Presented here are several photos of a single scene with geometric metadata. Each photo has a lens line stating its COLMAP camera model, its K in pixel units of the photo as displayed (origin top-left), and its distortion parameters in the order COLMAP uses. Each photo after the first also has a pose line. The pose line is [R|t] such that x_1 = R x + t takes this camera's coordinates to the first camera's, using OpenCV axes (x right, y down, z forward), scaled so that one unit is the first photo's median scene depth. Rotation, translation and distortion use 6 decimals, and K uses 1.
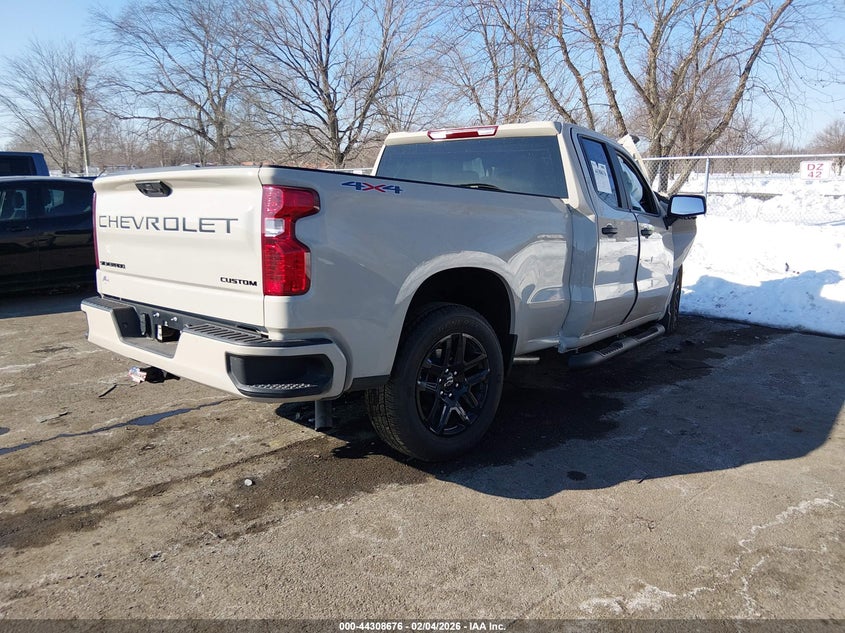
lens RADIAL K [[673.5, 0, 422.5], [0, 673.5, 316.5], [0, 0, 1]] dist [-0.016374, -0.008870]
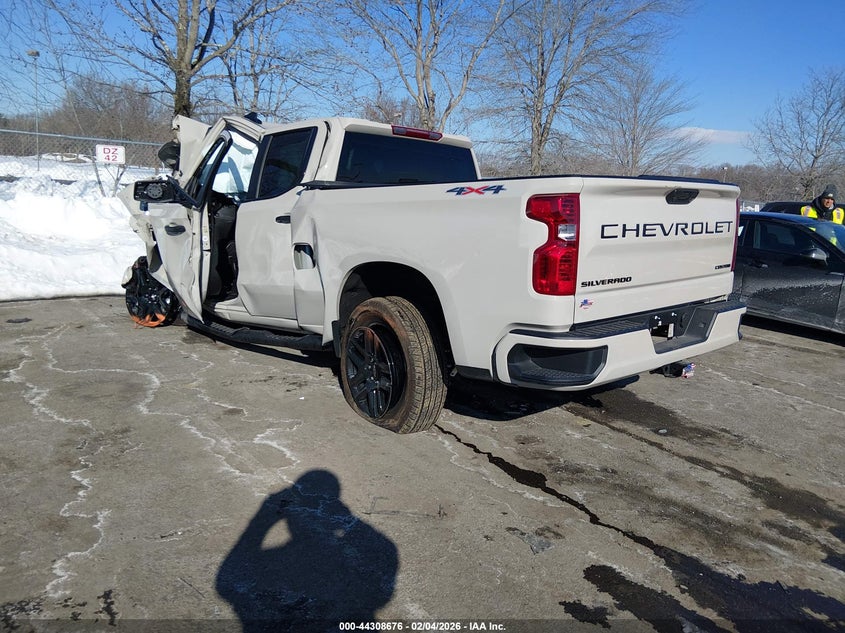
lens RADIAL K [[669.0, 0, 422.5], [0, 669.0, 316.5], [0, 0, 1]] dist [-0.010254, -0.003501]
pose [[0.071802, -0.182059, 0.980663, -1.414274], [0.135816, 0.975827, 0.171217, -0.226725], [-0.988129, 0.120896, 0.094793, 1.244623]]
